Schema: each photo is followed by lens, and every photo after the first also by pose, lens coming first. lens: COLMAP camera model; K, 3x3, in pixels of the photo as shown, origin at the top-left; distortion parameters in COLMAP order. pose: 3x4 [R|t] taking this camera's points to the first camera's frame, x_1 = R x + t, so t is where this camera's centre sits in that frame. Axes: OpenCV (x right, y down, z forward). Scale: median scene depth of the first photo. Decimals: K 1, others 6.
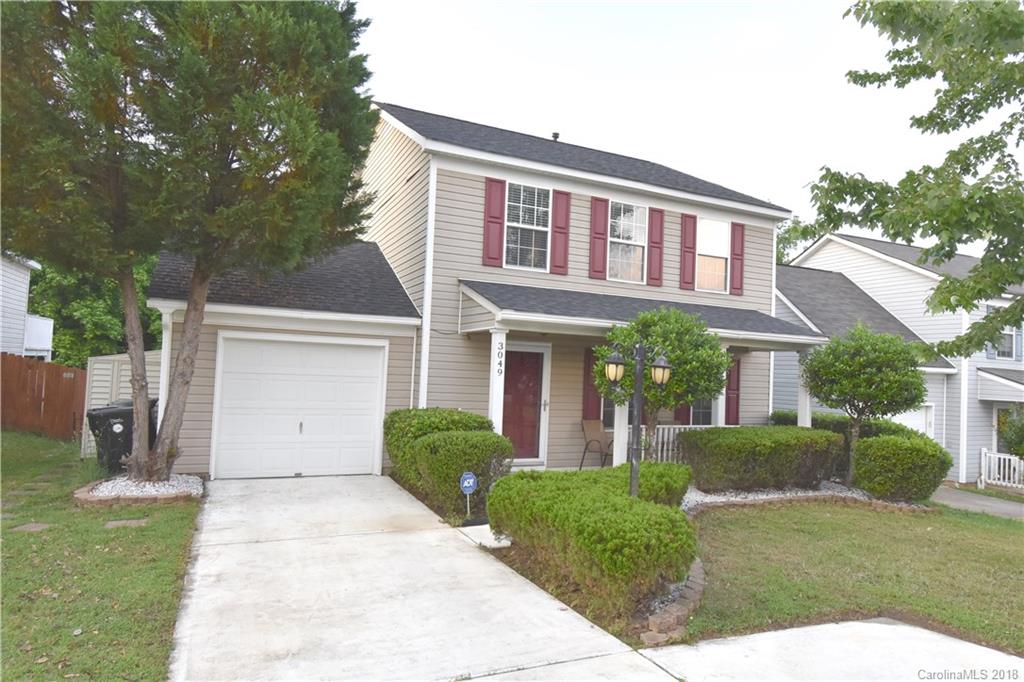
lens RADIAL K [[622.4, 0, 507.8], [0, 622.4, 346.4], [0, 0, 1]] dist [-0.011547, -0.006170]
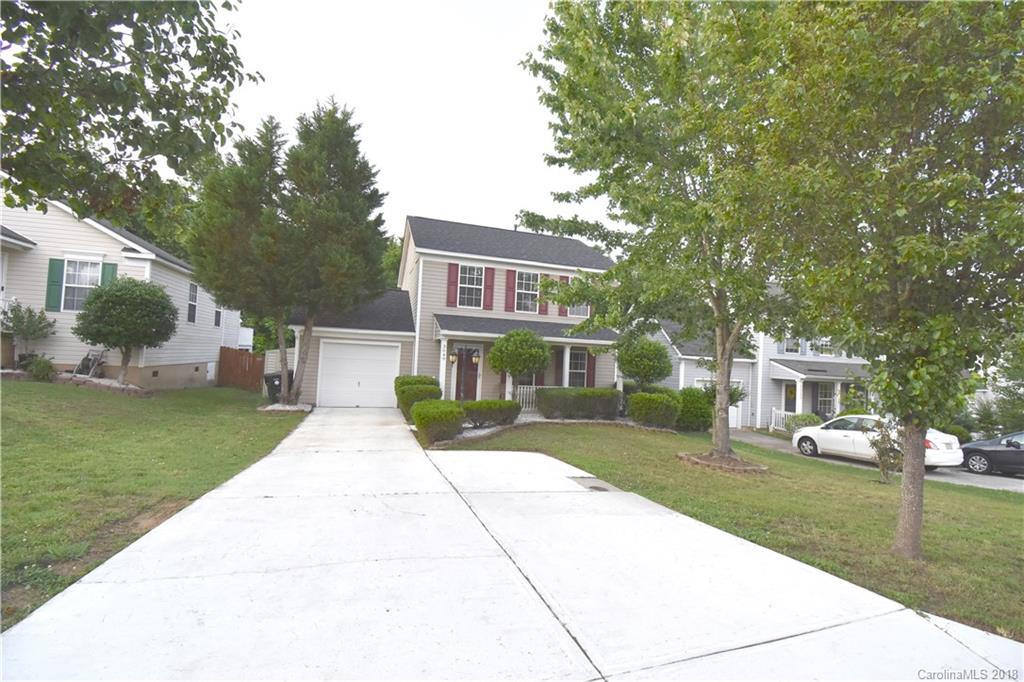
lens RADIAL K [[453.4, 0, 516.5], [0, 453.4, 344.0], [0, 0, 1]] dist [0.004046, -0.018391]
pose [[0.993023, 0.003540, -0.117869, 0.382340], [-0.002931, 0.999981, 0.005339, -0.016267], [0.117886, -0.004957, 0.993015, -0.472124]]
